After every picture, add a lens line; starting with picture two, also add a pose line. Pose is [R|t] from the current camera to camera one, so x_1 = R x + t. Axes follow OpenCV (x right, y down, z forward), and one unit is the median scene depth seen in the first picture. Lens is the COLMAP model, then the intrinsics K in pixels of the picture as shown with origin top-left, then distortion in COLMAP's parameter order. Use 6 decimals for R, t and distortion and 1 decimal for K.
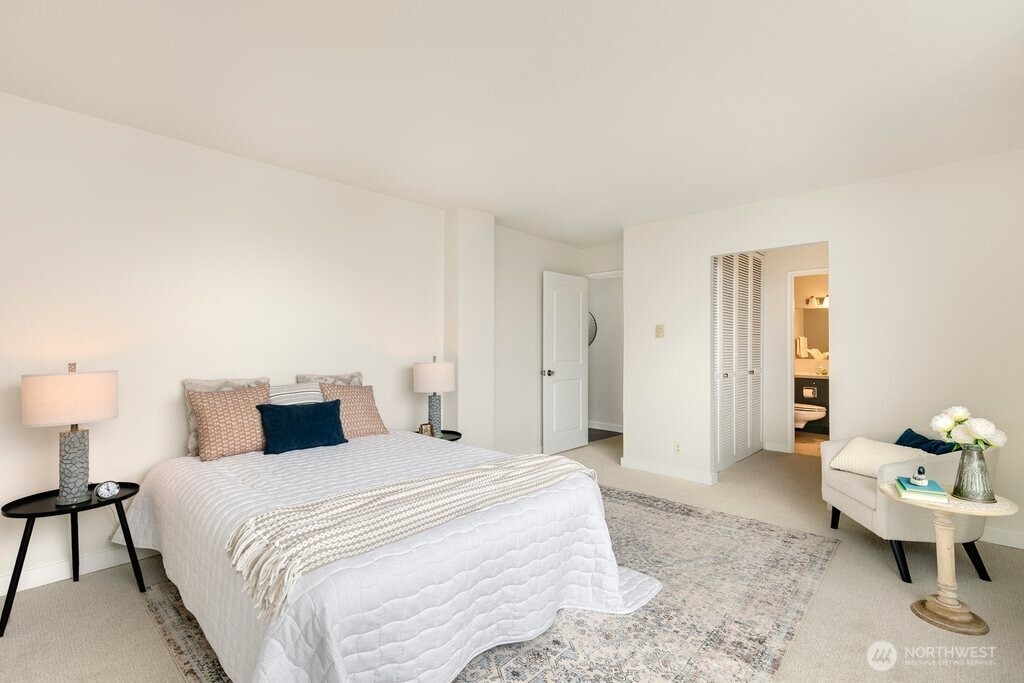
lens RADIAL K [[461.5, 0, 504.9], [0, 461.5, 346.2], [0, 0, 1]] dist [0.004282, 0.000615]
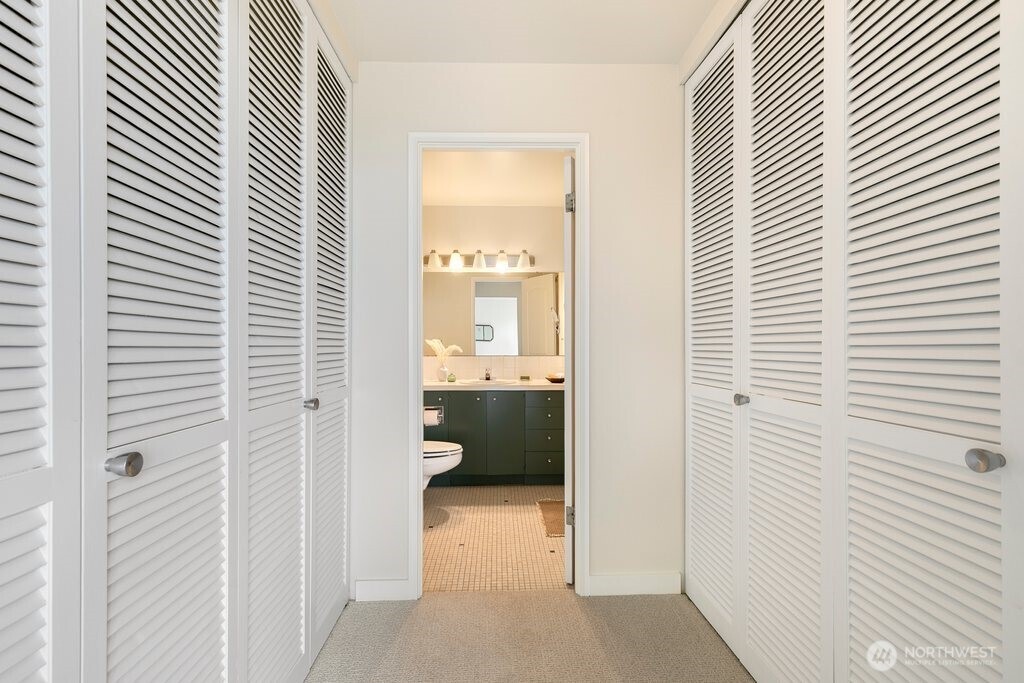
lens RADIAL K [[461.5, 0, 504.9], [0, 461.5, 346.2], [0, 0, 1]] dist [0.004282, 0.000615]
pose [[0.694365, 0.001649, 0.719621, 0.340017], [-0.005049, 0.999984, 0.002581, 0.014859], [-0.719605, -0.005426, 0.694362, 0.589691]]
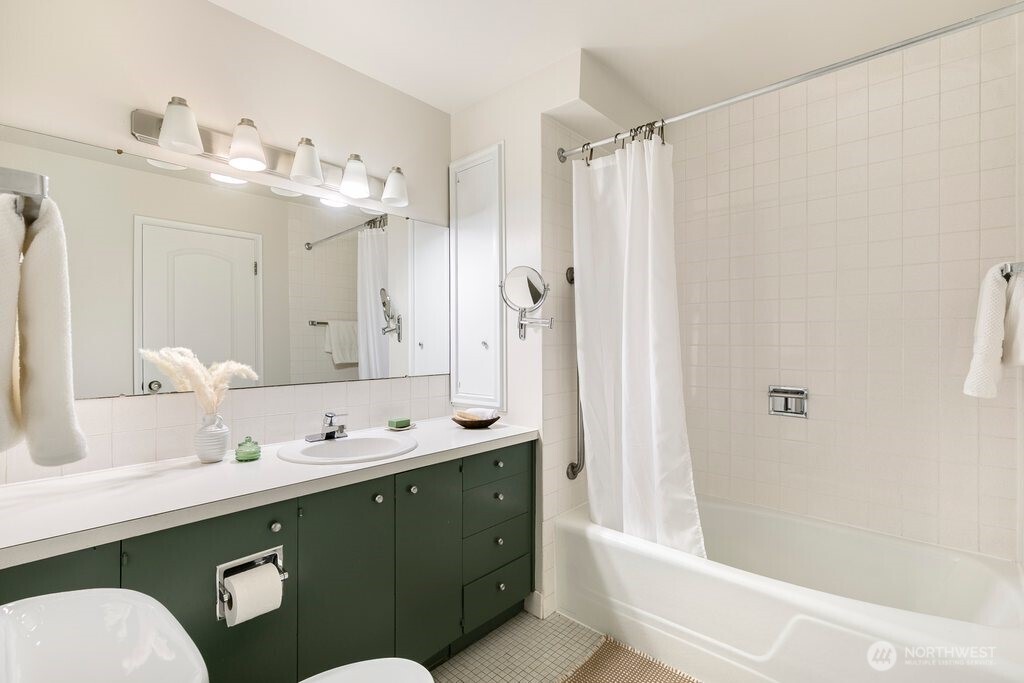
lens RADIAL K [[463.9, 0, 512.0], [0, 463.9, 341.5], [0, 0, 1]] dist [0.004211, 0.000731]
pose [[-0.022389, 0.000245, 0.999749, 0.502676], [-0.016779, 0.999859, -0.000621, 0.000832], [-0.999609, -0.016789, -0.022381, 0.963216]]
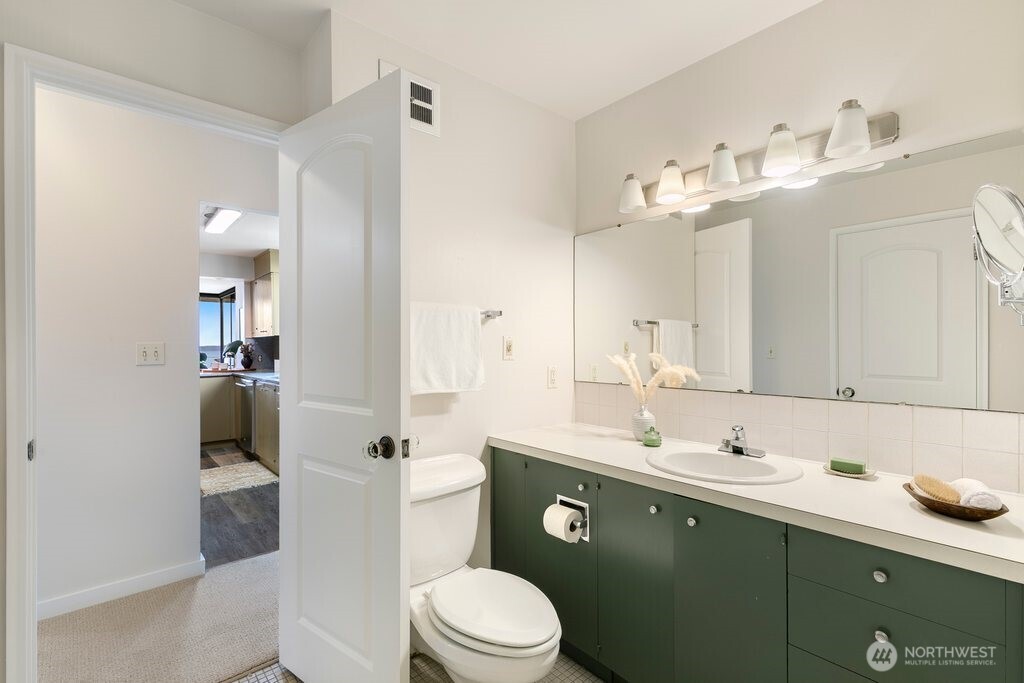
lens RADIAL K [[461.5, 0, 504.9], [0, 461.5, 346.2], [0, 0, 1]] dist [0.004282, 0.000615]
pose [[0.995283, 0.002495, -0.096980, 0.693830], [-0.001519, 0.999947, 0.010137, -0.001122], [0.097000, -0.009942, 0.995235, 0.785710]]
